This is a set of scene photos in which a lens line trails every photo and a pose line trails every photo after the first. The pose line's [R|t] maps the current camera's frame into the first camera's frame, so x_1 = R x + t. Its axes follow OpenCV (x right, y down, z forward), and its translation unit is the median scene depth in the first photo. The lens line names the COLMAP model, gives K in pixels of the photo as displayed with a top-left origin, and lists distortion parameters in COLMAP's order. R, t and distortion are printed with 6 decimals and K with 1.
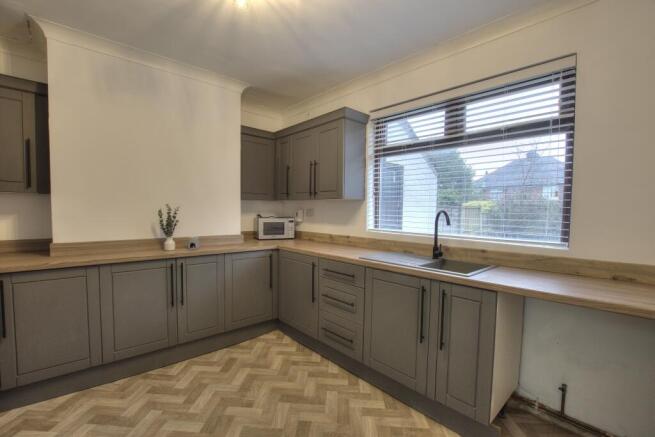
lens RADIAL K [[293.5, 0, 327.3], [0, 293.5, 221.2], [0, 0, 1]] dist [-0.012028, 0.000564]
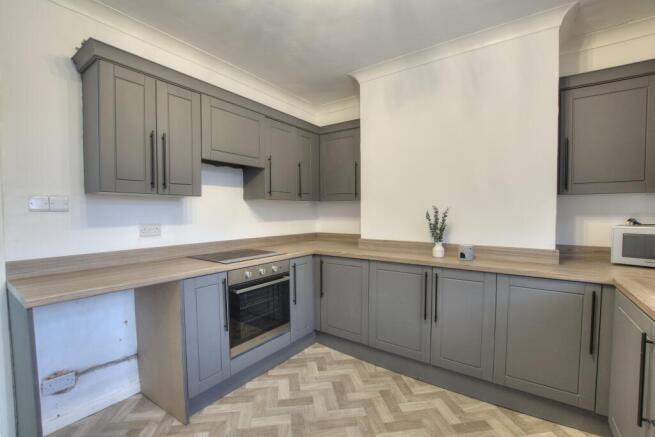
lens RADIAL K [[293.5, 0, 327.6], [0, 293.5, 223.0], [0, 0, 1]] dist [-0.012028, 0.000564]
pose [[0.215063, 0.026852, -0.976231, 0.304071], [-0.031746, 0.999286, 0.020493, -0.015133], [0.976084, 0.026585, 0.215762, 0.543157]]
